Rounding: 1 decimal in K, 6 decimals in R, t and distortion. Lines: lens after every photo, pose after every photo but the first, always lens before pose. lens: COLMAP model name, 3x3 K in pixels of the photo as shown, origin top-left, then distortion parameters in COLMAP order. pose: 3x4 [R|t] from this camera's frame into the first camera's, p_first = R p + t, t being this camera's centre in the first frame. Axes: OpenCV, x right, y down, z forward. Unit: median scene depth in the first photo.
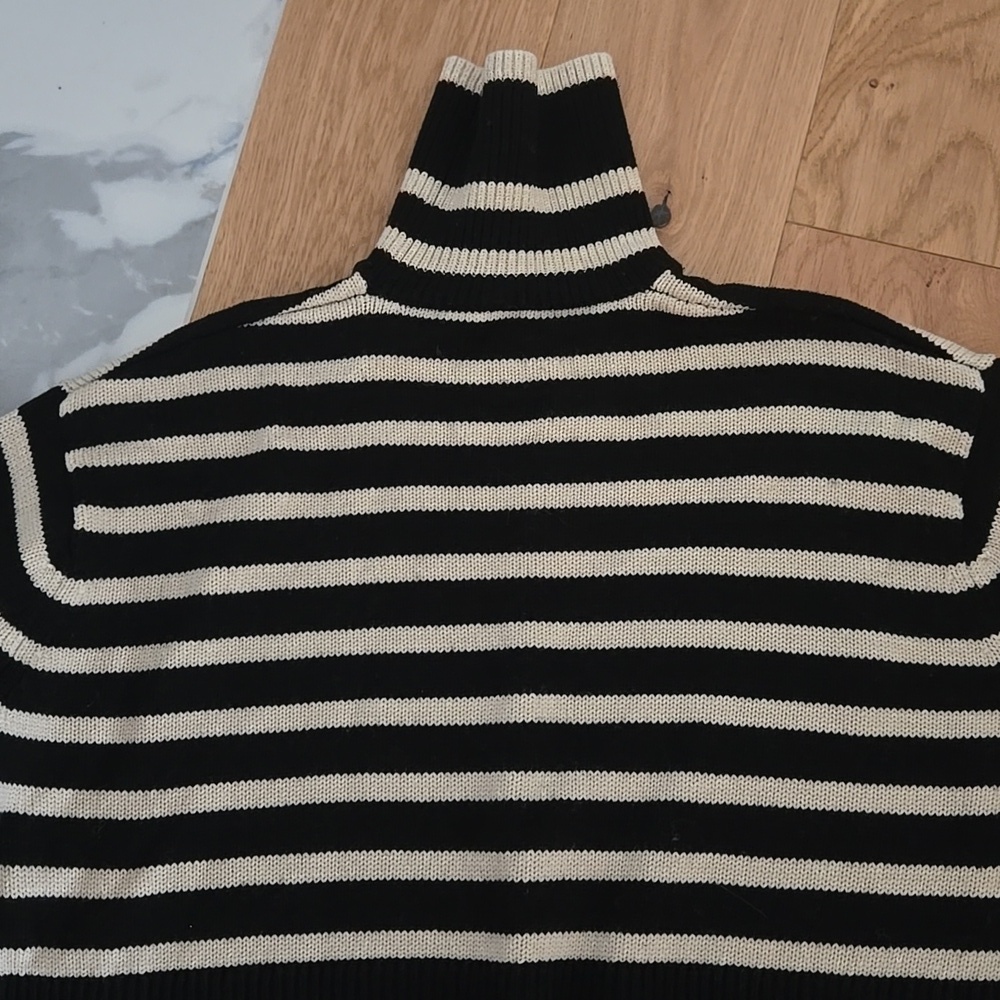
lens RADIAL K [[1517.8, 0, 500.2], [0, 1517.8, 499.8], [0, 0, 1]] dist [0.077510, 0.000000]
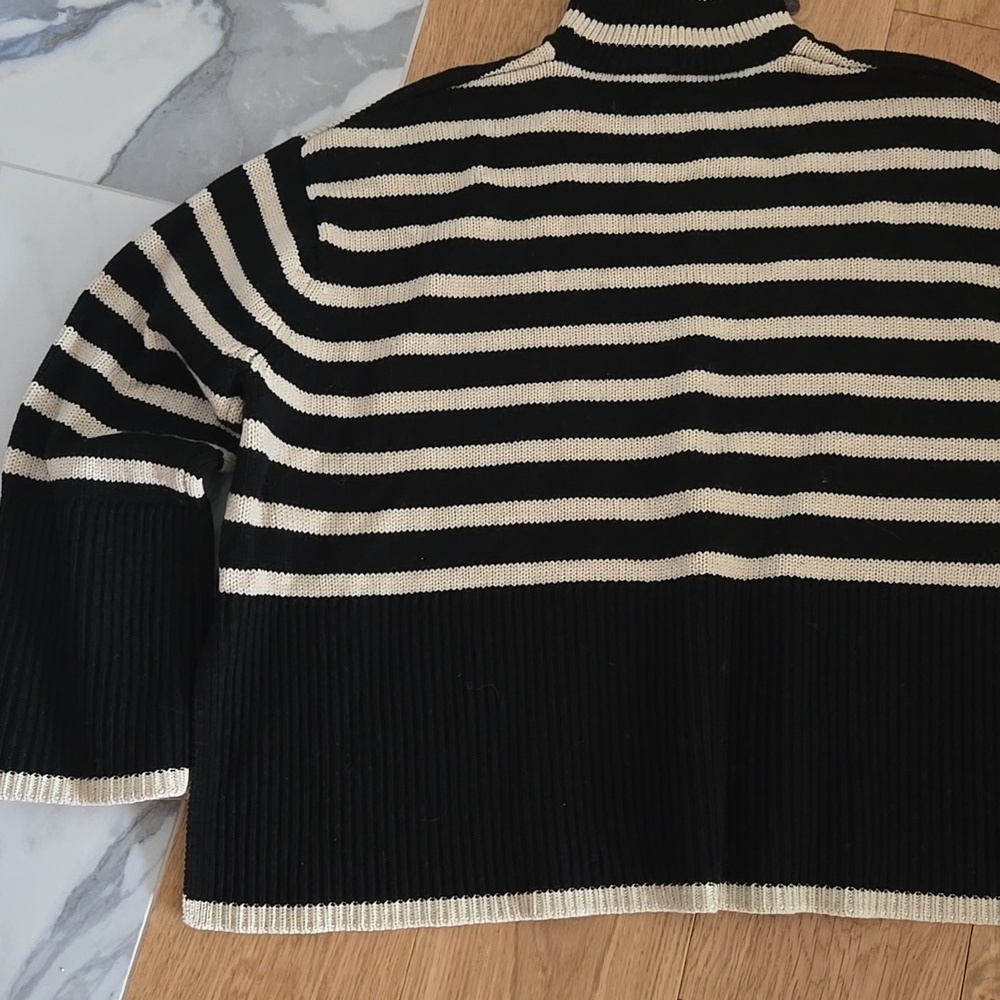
lens RADIAL K [[1517.8, 0, 501.1], [0, 1517.8, 504.7], [0, 0, 1]] dist [0.077510, 0.000000]
pose [[0.999210, 0.001602, 0.039707, -0.181536], [0.001649, 0.996657, -0.081684, 0.323249], [-0.039706, 0.081685, 0.995867, -0.186231]]
